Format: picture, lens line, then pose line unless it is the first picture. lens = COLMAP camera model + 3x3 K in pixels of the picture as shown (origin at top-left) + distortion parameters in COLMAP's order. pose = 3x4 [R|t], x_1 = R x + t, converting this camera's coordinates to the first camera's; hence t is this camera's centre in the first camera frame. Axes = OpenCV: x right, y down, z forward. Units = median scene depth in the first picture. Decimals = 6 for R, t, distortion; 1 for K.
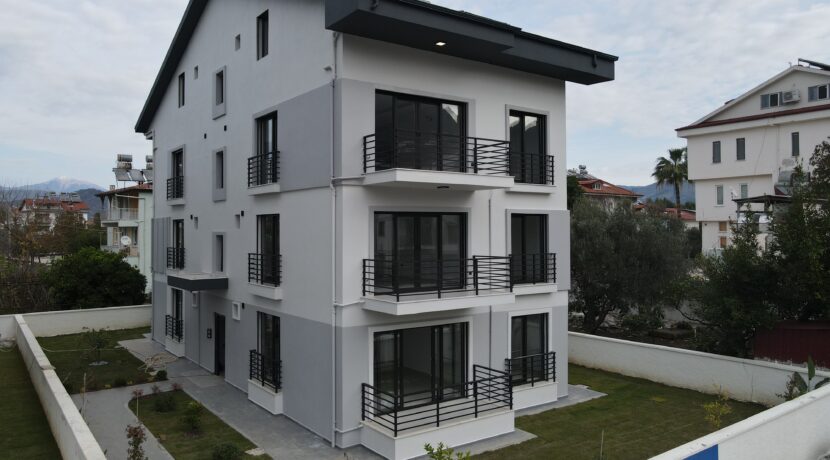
lens RADIAL K [[607.9, 0, 410.3], [0, 607.9, 225.8], [0, 0, 1]] dist [-0.003348, 0.045991]
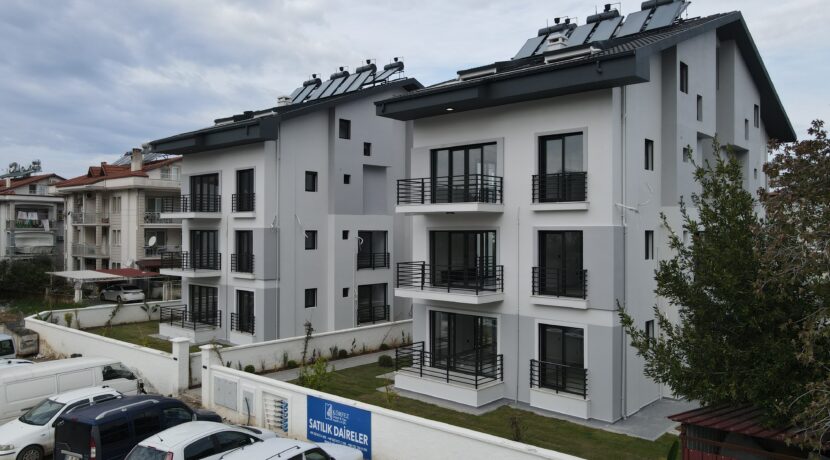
lens RADIAL K [[607.9, 0, 410.3], [0, 607.9, 225.8], [0, 0, 1]] dist [-0.003348, 0.045991]
pose [[0.210201, -0.005292, -0.977644, 1.146210], [0.004218, 0.999981, -0.004506, -0.023494], [0.977649, -0.003176, 0.210219, 0.511669]]
